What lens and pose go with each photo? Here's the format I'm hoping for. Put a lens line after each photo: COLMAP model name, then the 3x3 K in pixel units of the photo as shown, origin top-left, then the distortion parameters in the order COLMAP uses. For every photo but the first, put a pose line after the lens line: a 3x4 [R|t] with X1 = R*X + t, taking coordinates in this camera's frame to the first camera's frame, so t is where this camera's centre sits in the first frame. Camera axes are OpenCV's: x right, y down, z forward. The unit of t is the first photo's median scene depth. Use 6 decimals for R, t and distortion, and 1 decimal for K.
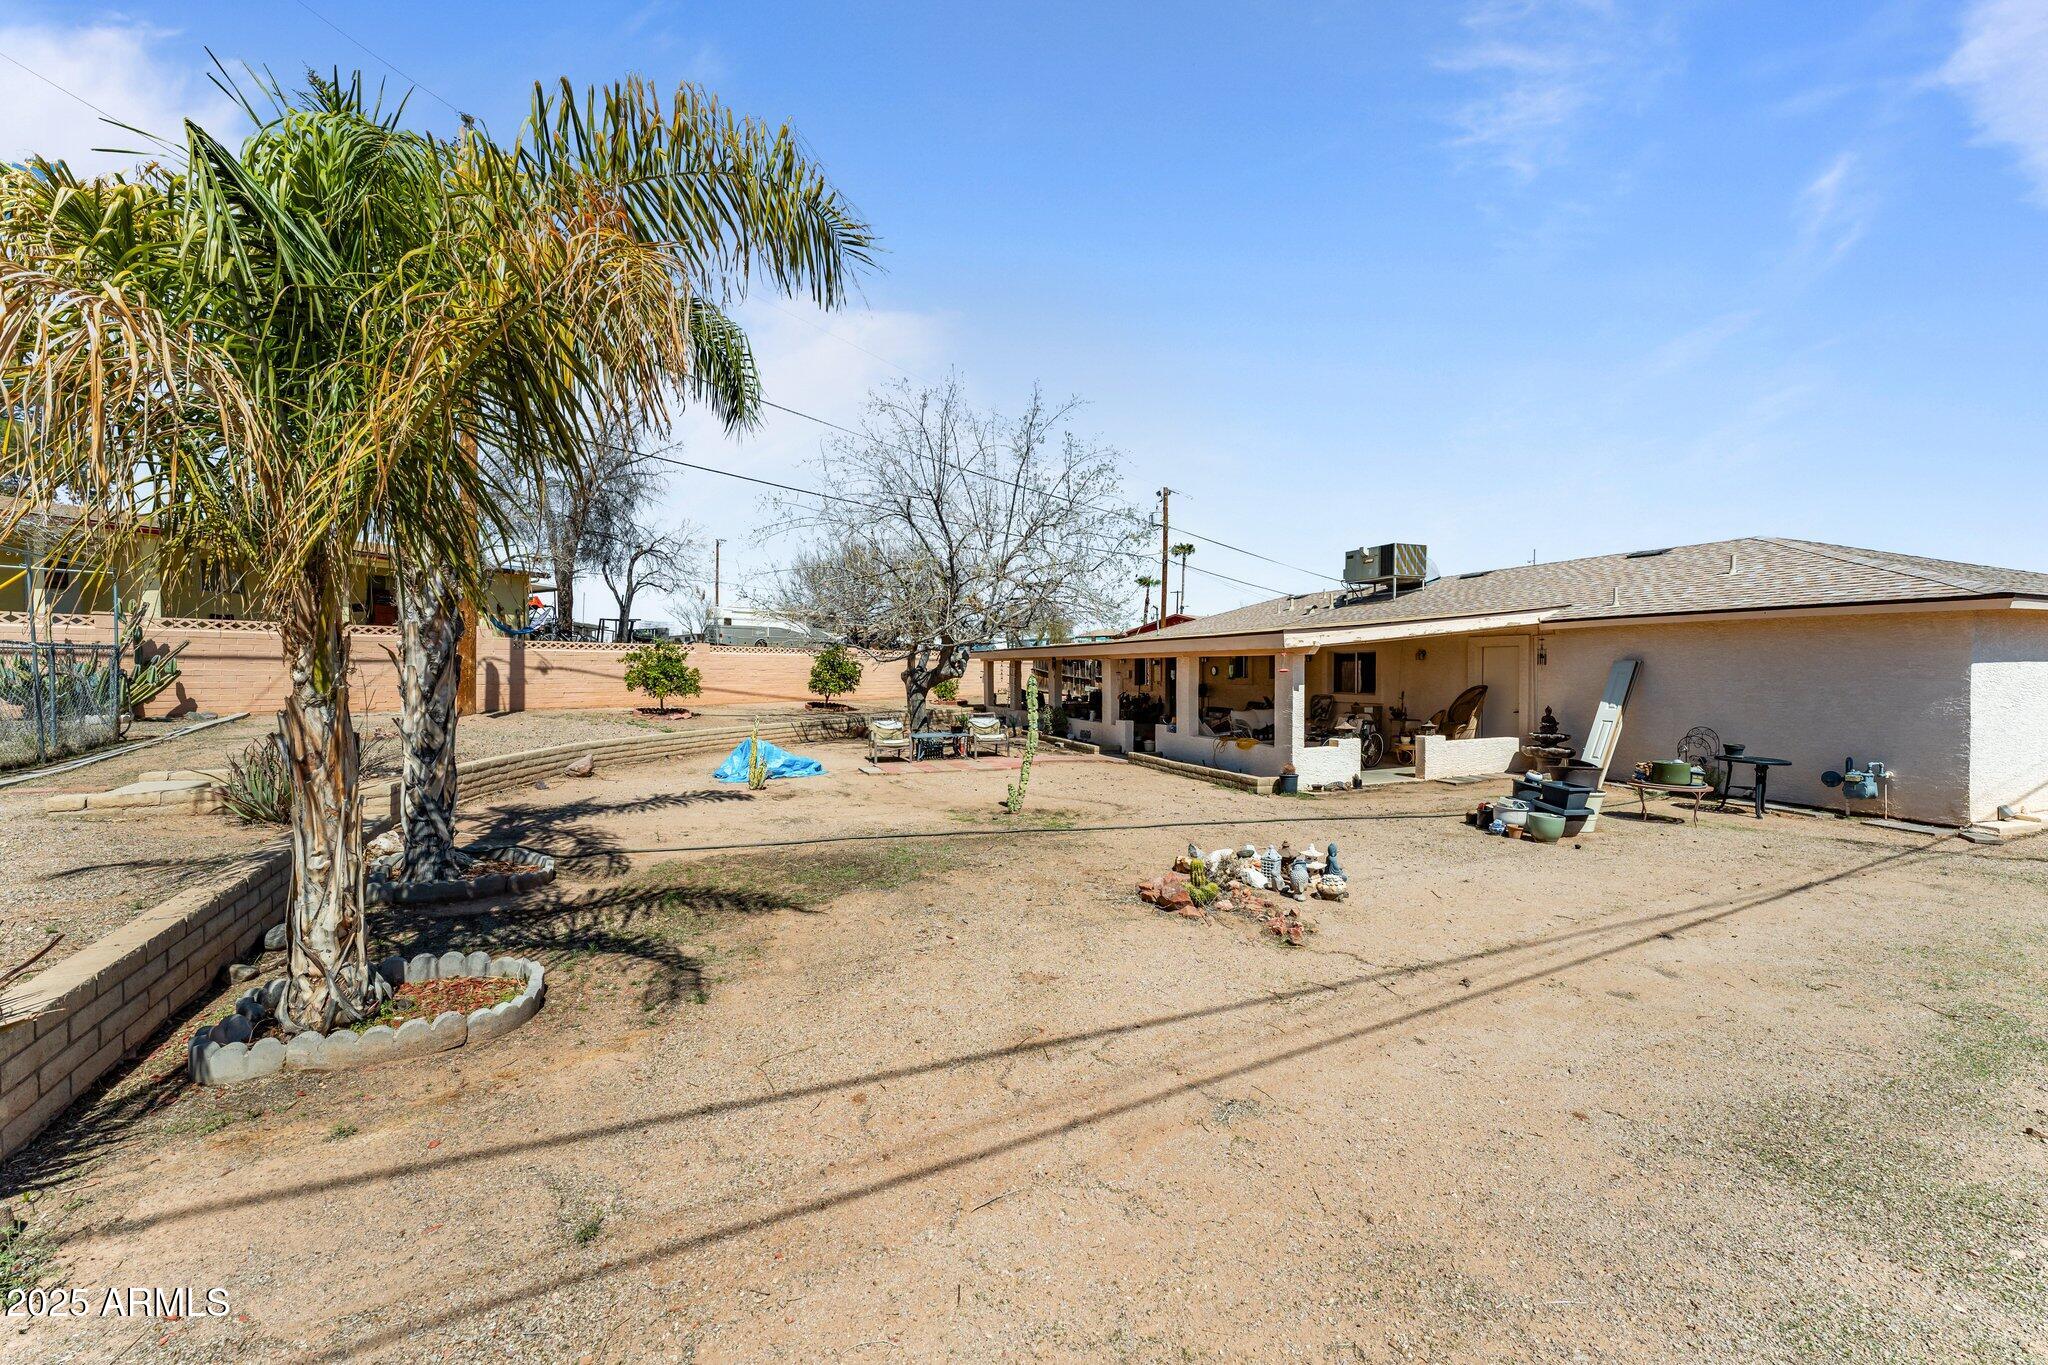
lens RADIAL K [[818.0, 0, 1024.0], [0, 818.0, 682.5], [0, 0, 1]] dist [-0.001179, -0.000682]
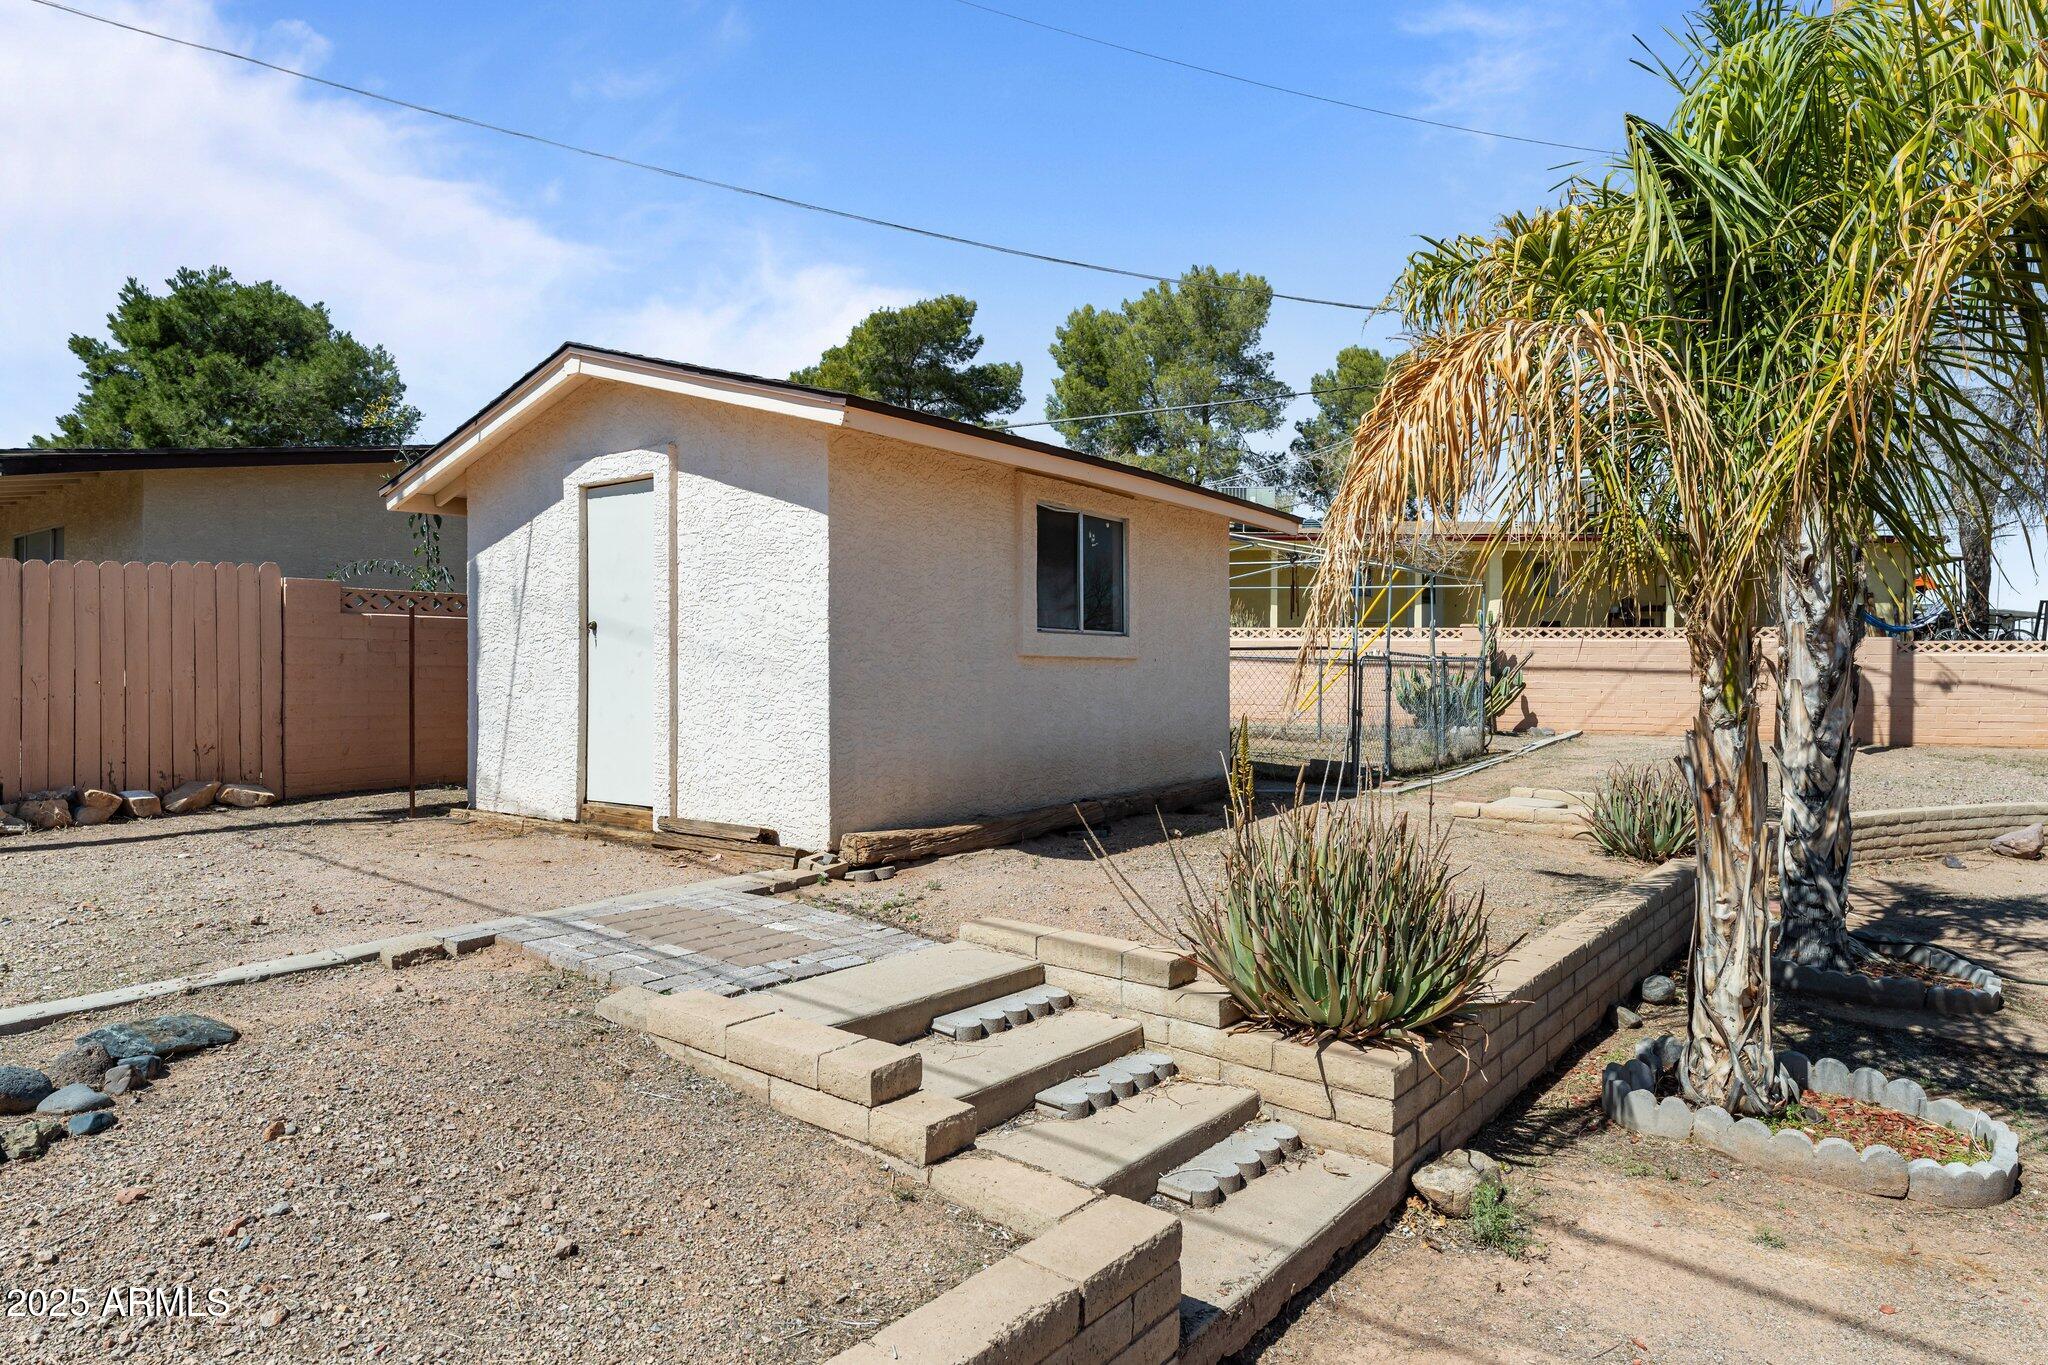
lens RADIAL K [[1152.8, 0, 1023.8], [0, 1152.8, 677.0], [0, 0, 1]] dist [-0.003227, 0.000656]
pose [[0.365439, 0.001614, -0.930834, -0.013804], [-0.021711, 0.999741, -0.006790, 0.000333], [0.930582, 0.022690, 0.365380, -0.107446]]
